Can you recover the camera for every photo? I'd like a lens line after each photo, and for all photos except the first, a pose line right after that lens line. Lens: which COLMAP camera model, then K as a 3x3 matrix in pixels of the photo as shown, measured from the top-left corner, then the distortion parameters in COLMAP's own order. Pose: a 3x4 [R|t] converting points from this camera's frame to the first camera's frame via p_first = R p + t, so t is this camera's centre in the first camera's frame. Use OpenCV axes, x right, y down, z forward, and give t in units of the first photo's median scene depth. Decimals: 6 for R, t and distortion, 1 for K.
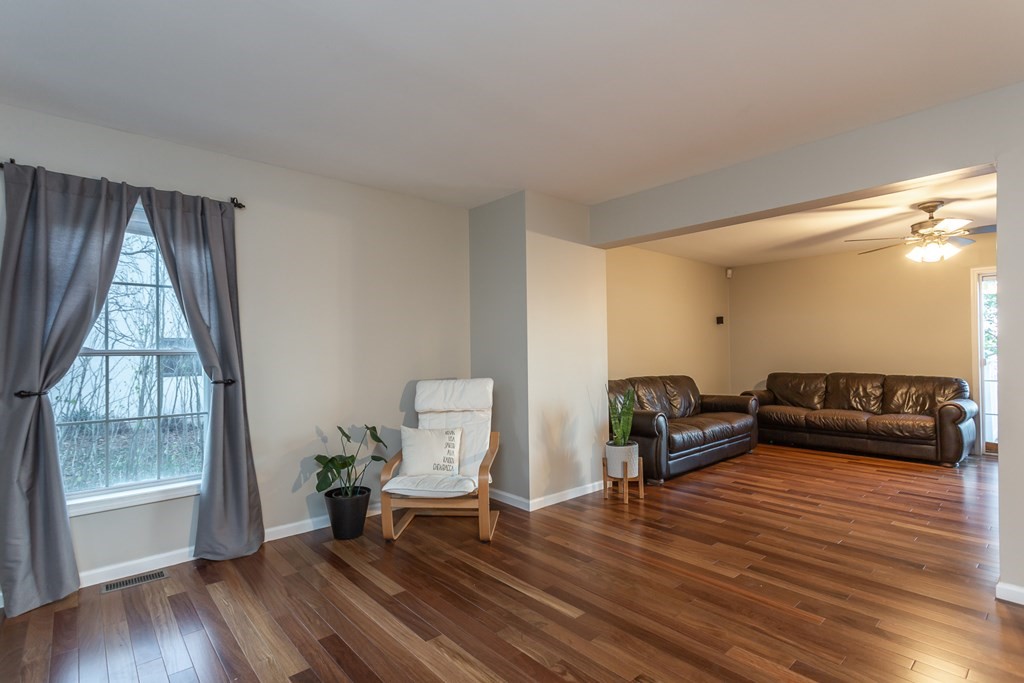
lens RADIAL K [[483.9, 0, 508.8], [0, 483.9, 342.7], [0, 0, 1]] dist [0.002418, 0.000332]
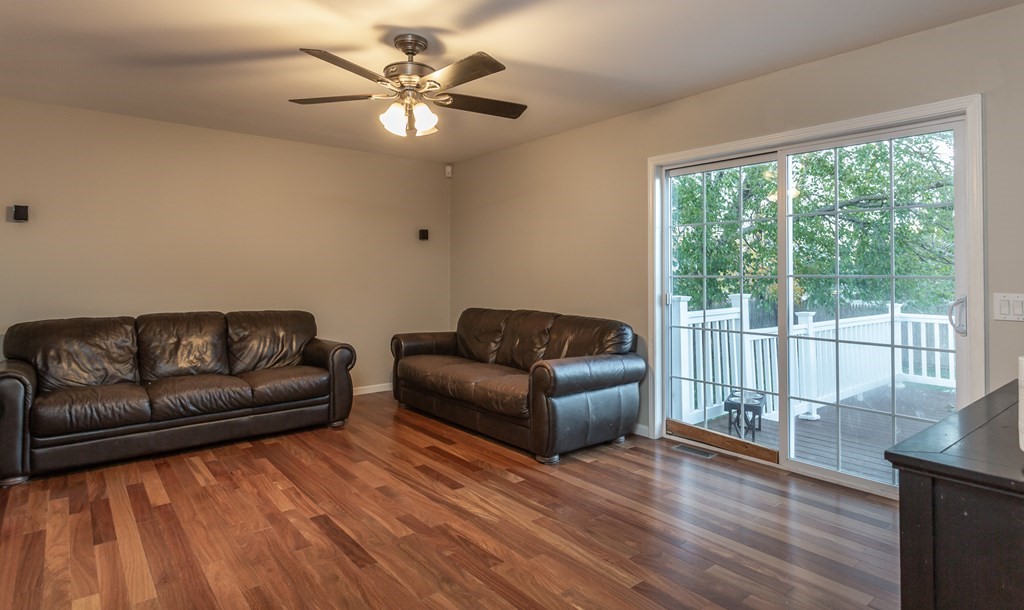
lens RADIAL K [[544.6, 0, 516.3], [0, 544.6, 268.4], [0, 0, 1]] dist [0.004213, 0.001145]
pose [[0.999681, 0.015895, -0.019643, 0.816207], [-0.015911, 0.999873, -0.000653, 0.002332], [0.019630, 0.000965, 0.999807, 0.260835]]
